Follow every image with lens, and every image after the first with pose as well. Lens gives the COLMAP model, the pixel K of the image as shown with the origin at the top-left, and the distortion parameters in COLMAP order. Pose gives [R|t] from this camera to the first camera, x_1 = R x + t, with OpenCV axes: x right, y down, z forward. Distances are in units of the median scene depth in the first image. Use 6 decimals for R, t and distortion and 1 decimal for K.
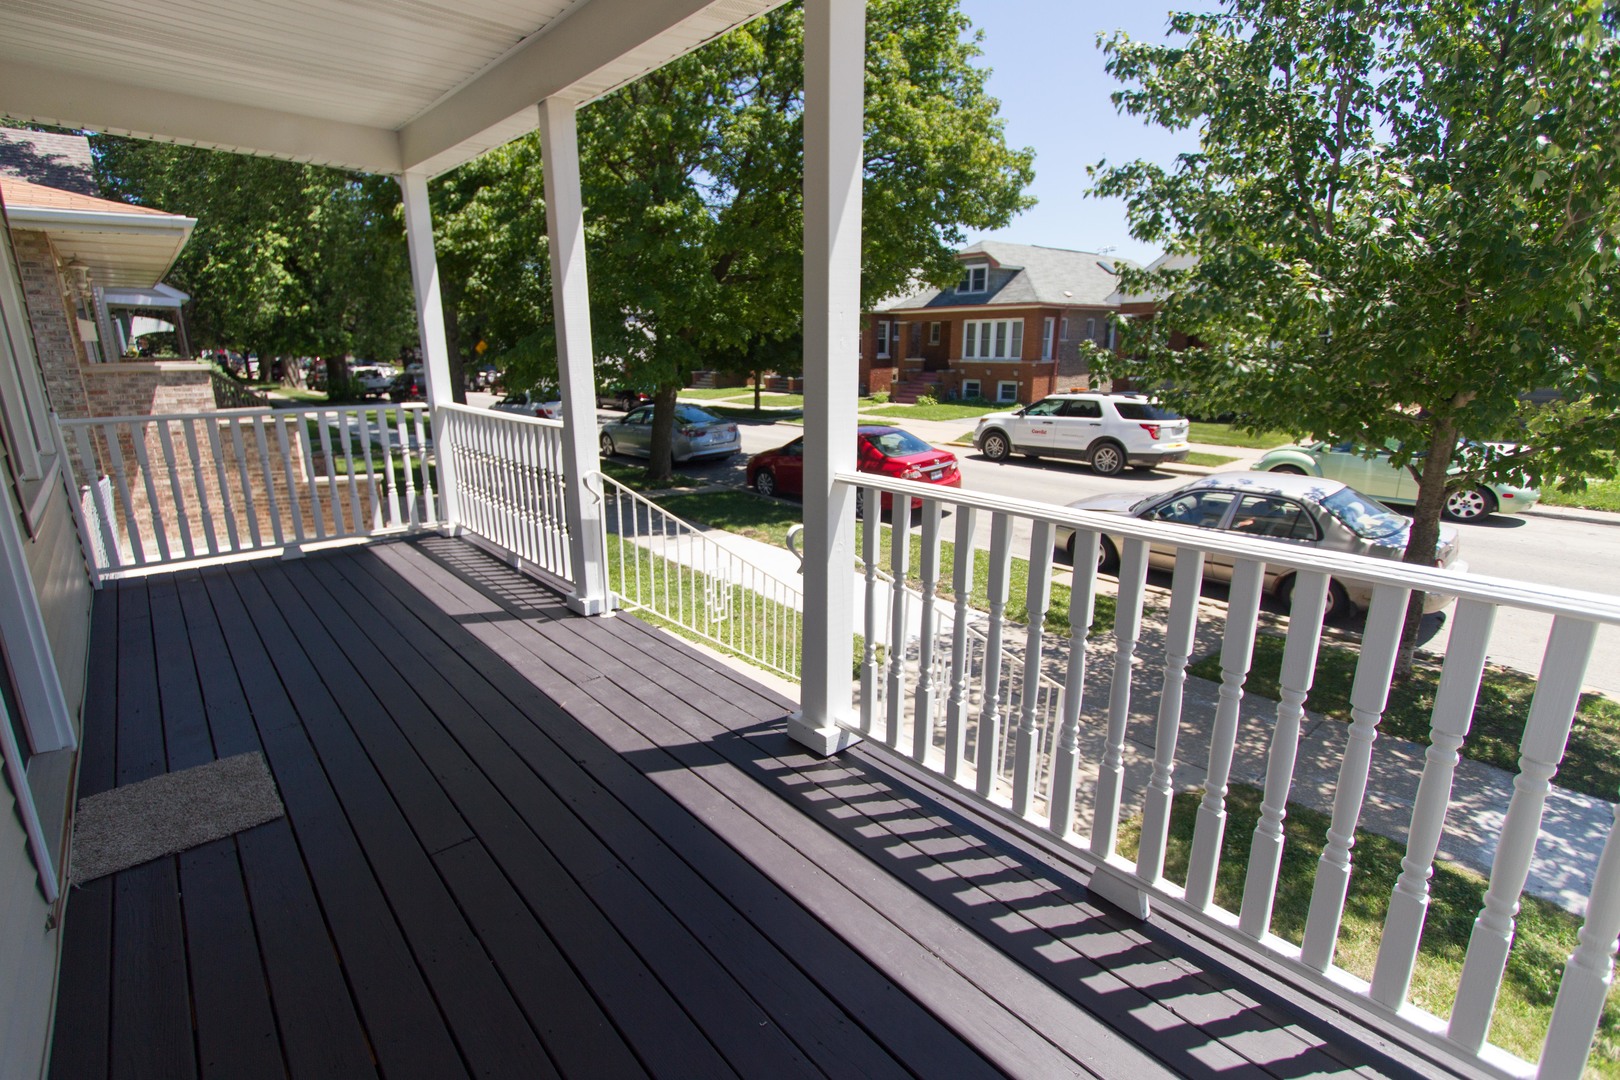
lens RADIAL K [[758.6, 0, 783.2], [0, 758.6, 542.2], [0, 0, 1]] dist [0.002588, -0.000354]
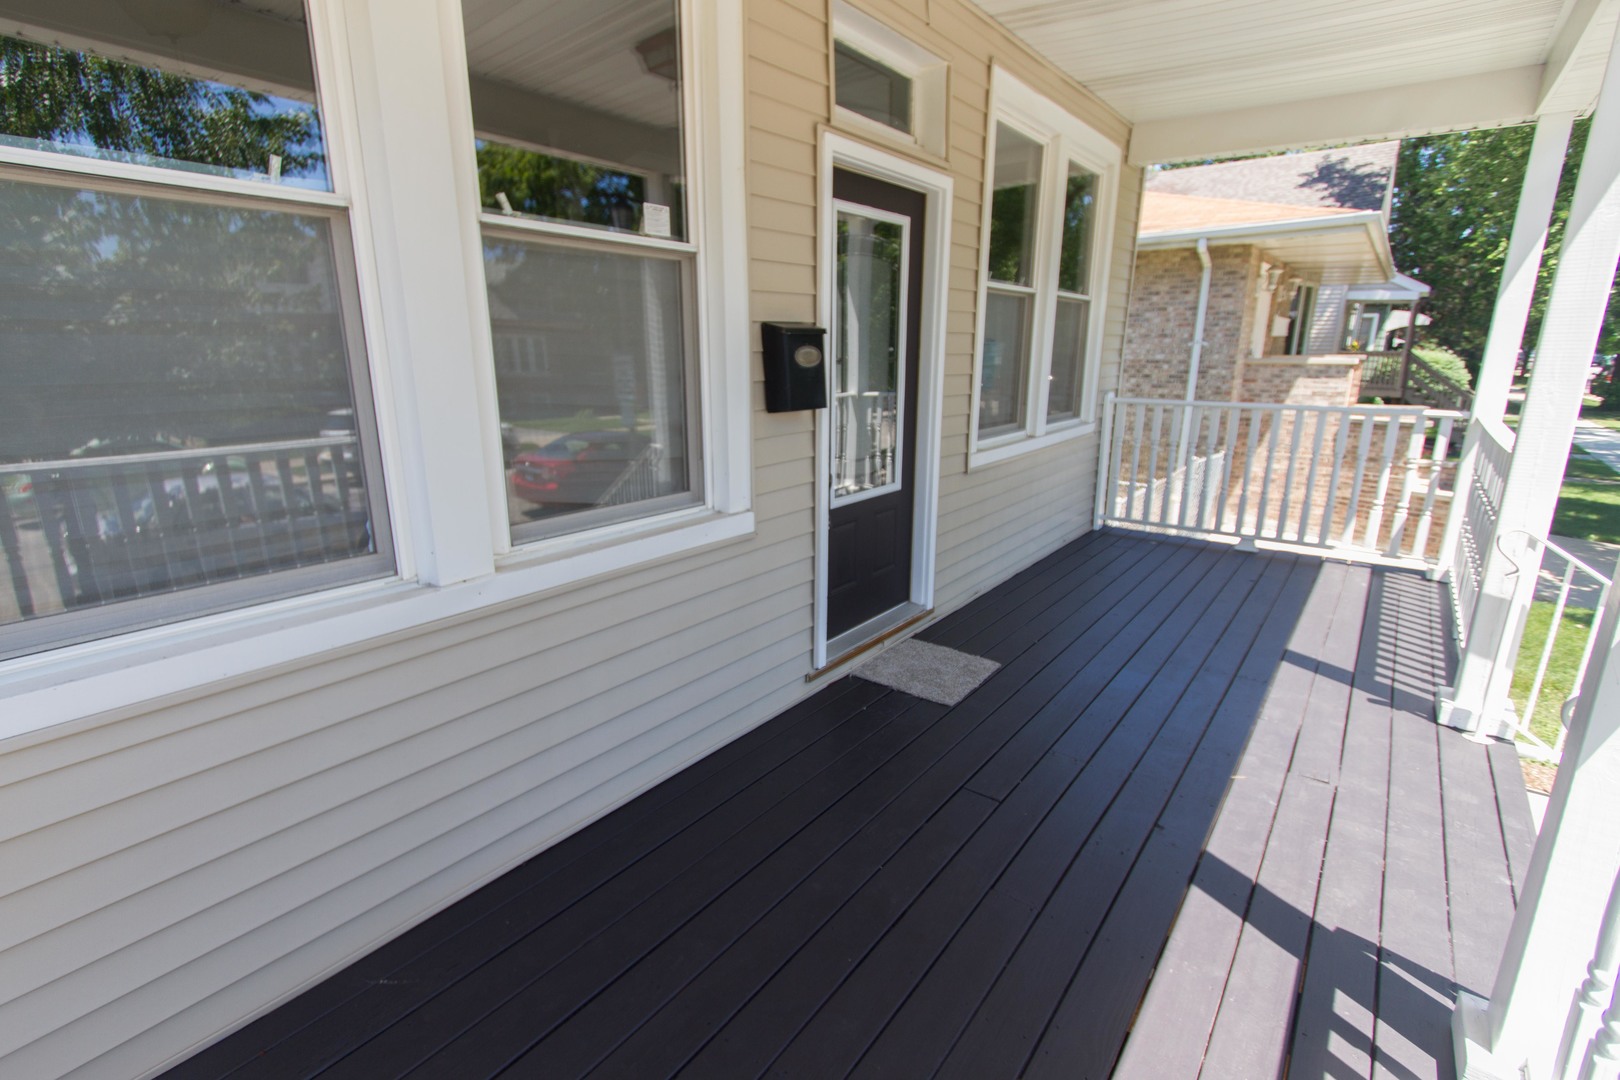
lens RADIAL K [[758.6, 0, 783.2], [0, 758.6, 542.2], [0, 0, 1]] dist [0.002588, -0.000354]
pose [[0.183750, 0.253784, -0.949647, 0.242833], [-0.246460, 0.947132, 0.205424, -0.054327], [0.951574, 0.196303, 0.236583, 0.203741]]
